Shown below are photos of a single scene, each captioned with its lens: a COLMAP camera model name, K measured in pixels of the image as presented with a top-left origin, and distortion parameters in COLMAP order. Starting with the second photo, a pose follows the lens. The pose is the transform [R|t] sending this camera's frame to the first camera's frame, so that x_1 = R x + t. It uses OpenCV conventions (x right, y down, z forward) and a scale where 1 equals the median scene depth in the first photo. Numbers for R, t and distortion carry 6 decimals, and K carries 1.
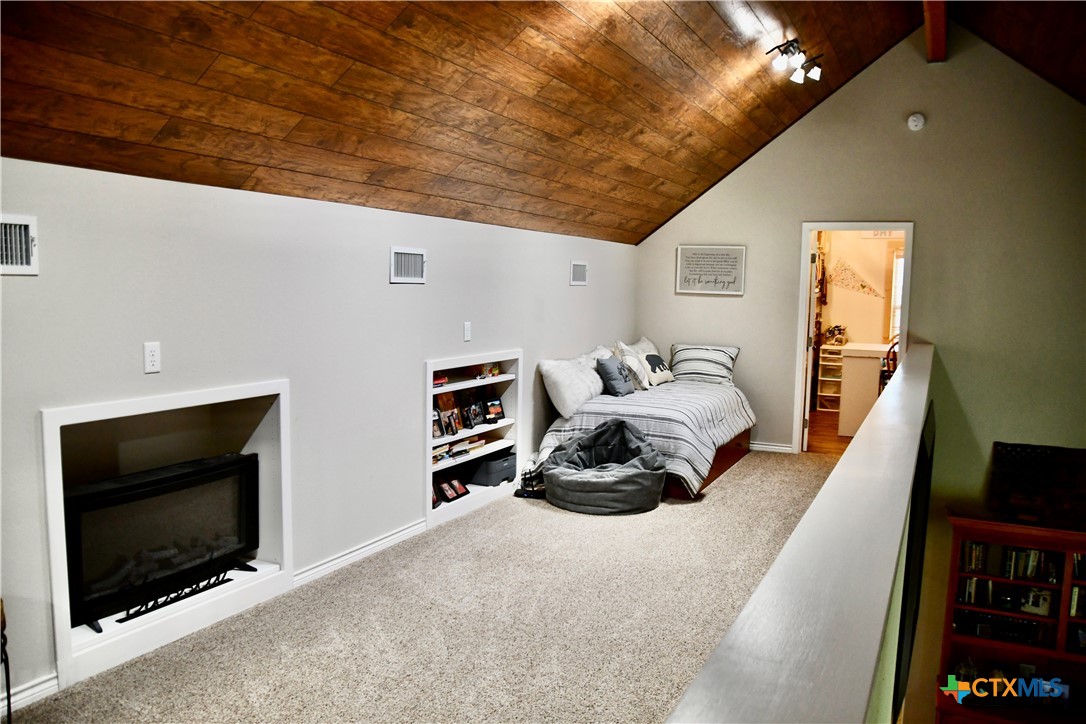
lens RADIAL K [[861.1, 0, 543.5], [0, 861.1, 363.3], [0, 0, 1]] dist [-0.081929, 0.002865]
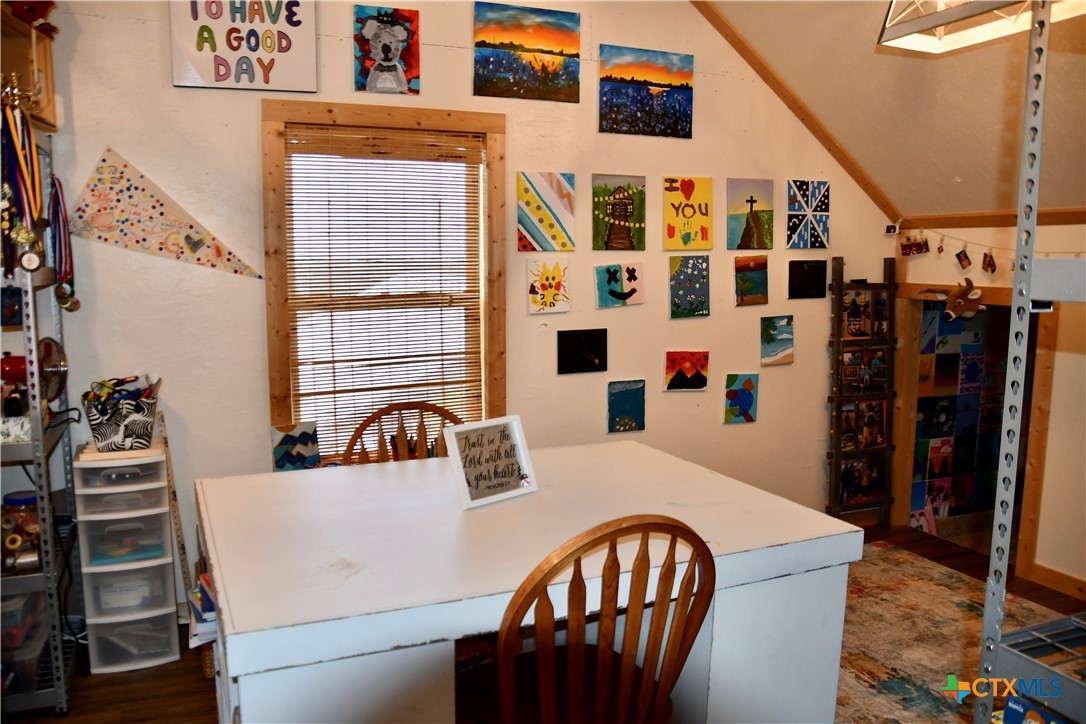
lens RADIAL K [[861.1, 0, 542.6], [0, 861.1, 361.4], [0, 0, 1]] dist [-0.081929, 0.002865]
pose [[0.653496, -0.113224, 0.748413, 0.222833], [0.085929, 0.993454, 0.075264, -0.059872], [-0.752036, 0.015126, 0.658948, 0.702519]]
